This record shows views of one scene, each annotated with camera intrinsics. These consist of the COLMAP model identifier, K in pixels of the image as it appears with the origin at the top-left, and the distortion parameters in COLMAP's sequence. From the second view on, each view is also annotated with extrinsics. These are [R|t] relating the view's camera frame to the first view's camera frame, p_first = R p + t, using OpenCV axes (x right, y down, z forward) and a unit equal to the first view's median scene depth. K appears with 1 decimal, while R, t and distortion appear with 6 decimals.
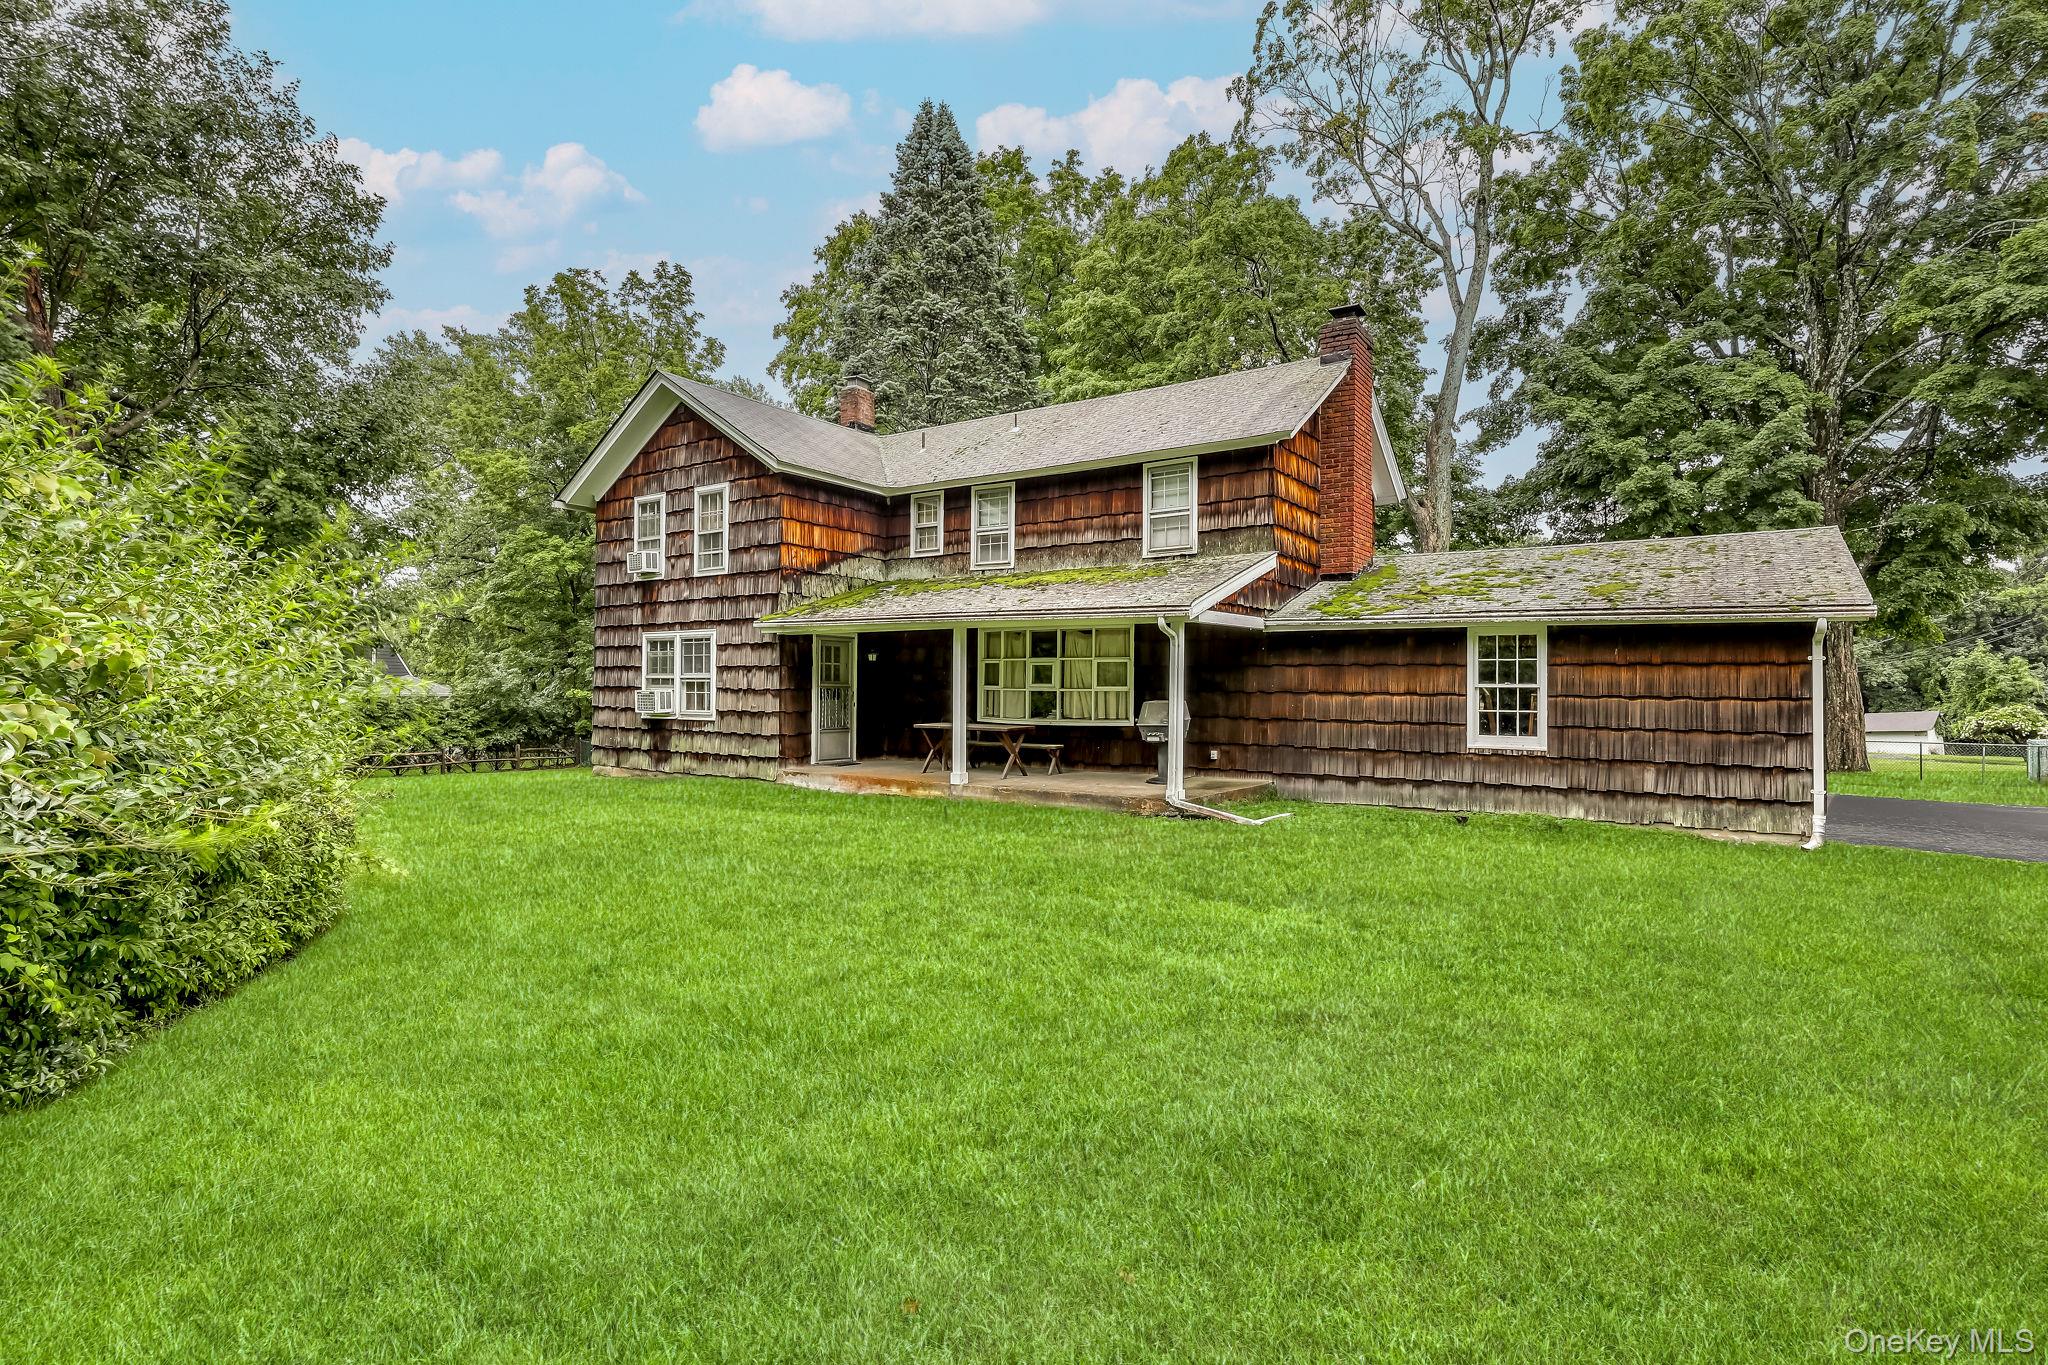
lens RADIAL K [[1062.5, 0, 1024.0], [0, 1062.5, 682.5], [0, 0, 1]] dist [-0.001535, -0.000097]
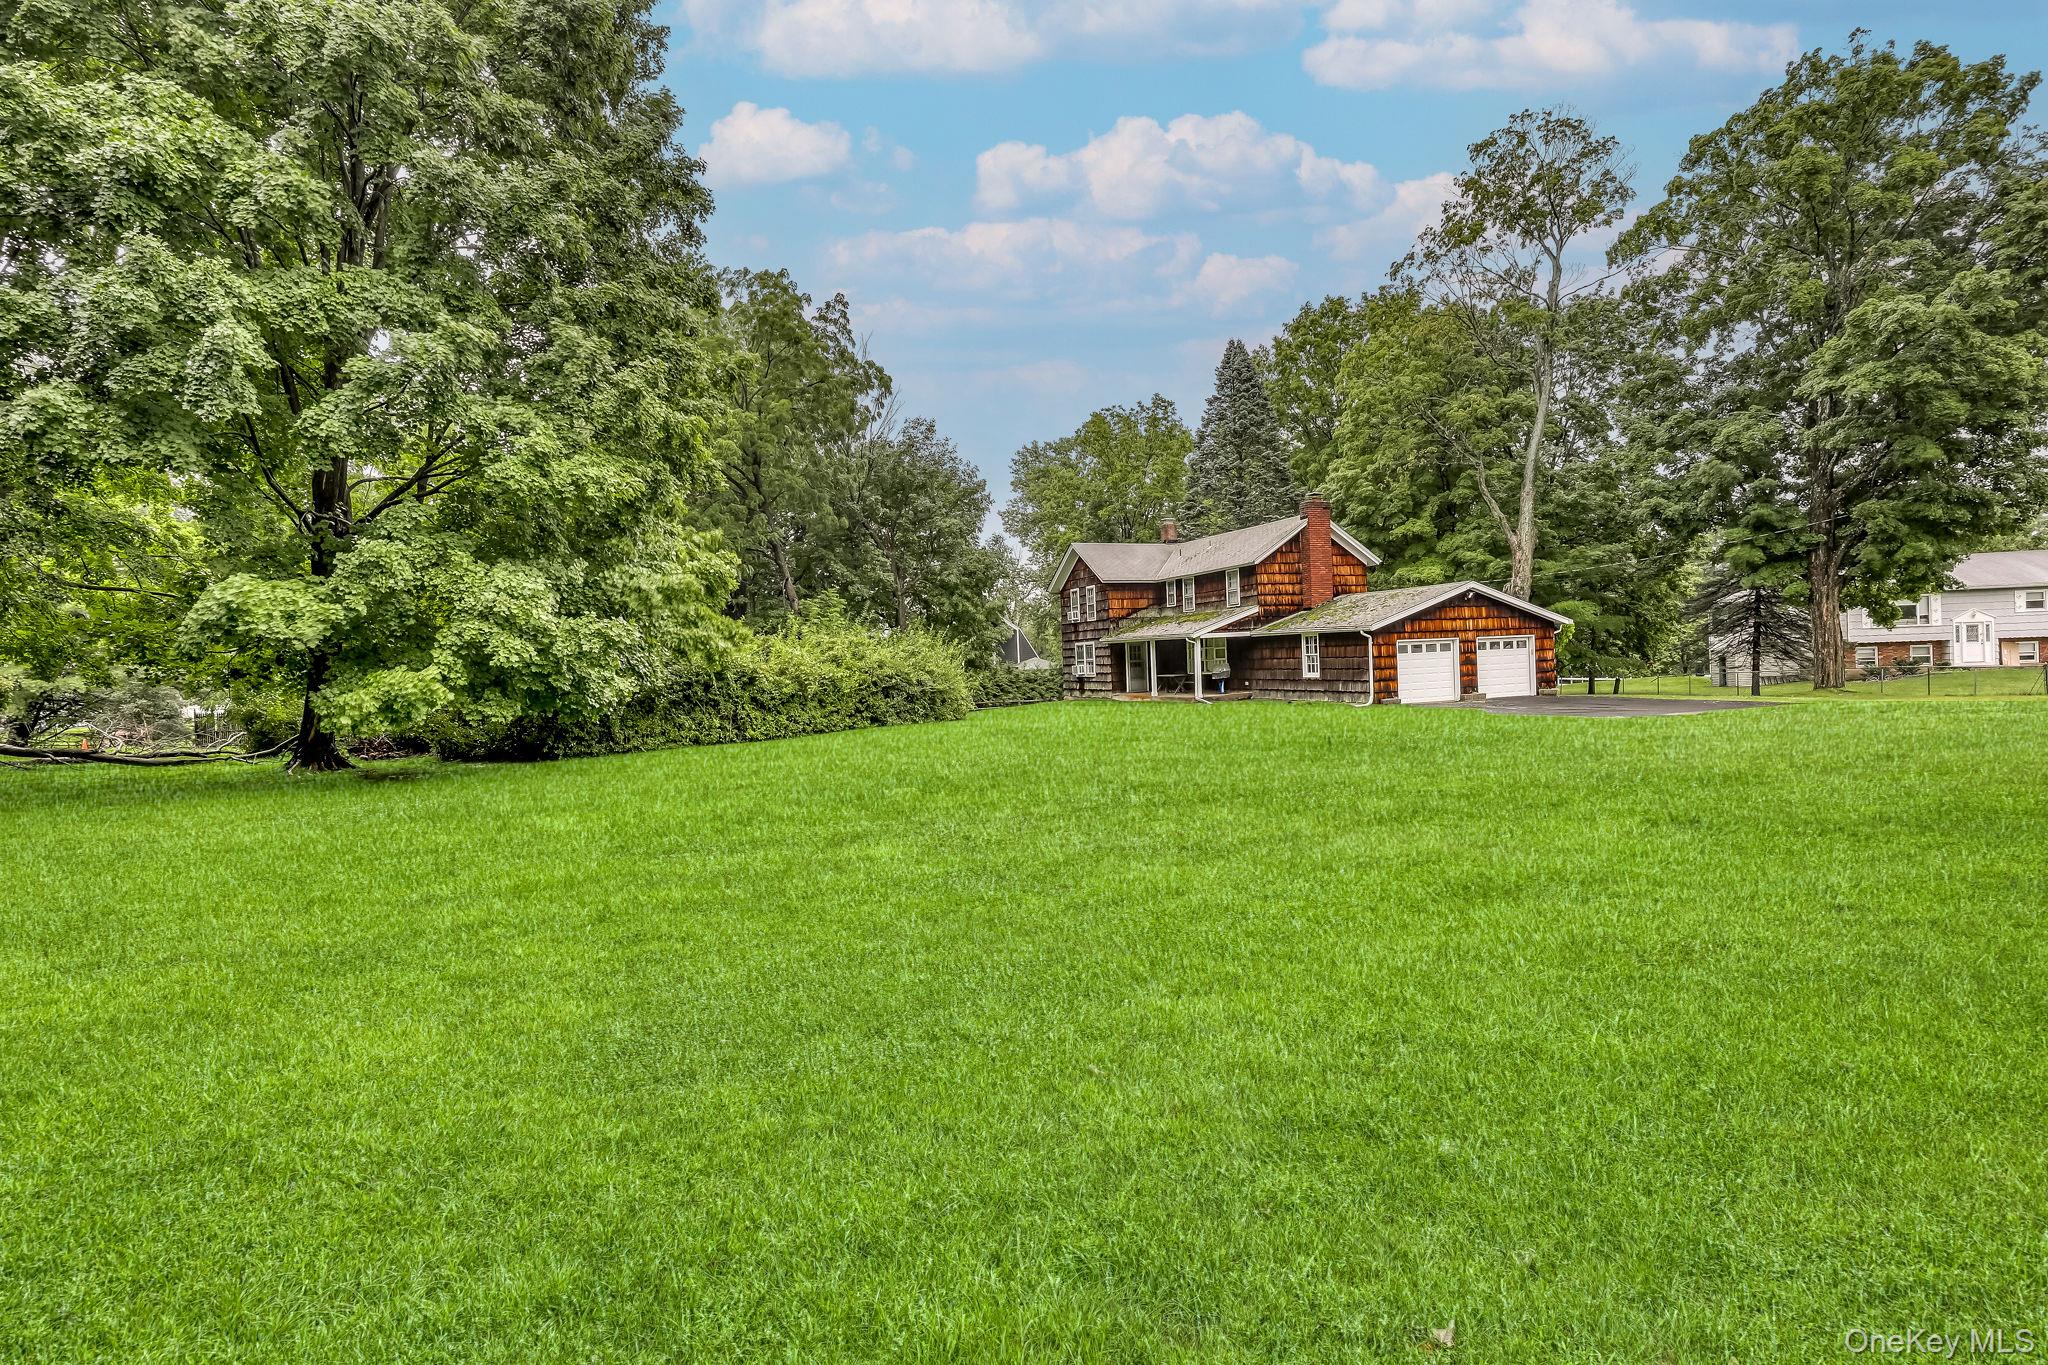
lens RADIAL K [[1062.5, 0, 1024.0], [0, 1062.5, 682.5], [0, 0, 1]] dist [-0.001535, -0.000097]
pose [[0.833293, -0.031357, -0.551942, 1.025706], [0.054541, 0.998182, 0.025636, -0.027213], [0.550135, -0.051466, 0.833488, -1.302062]]
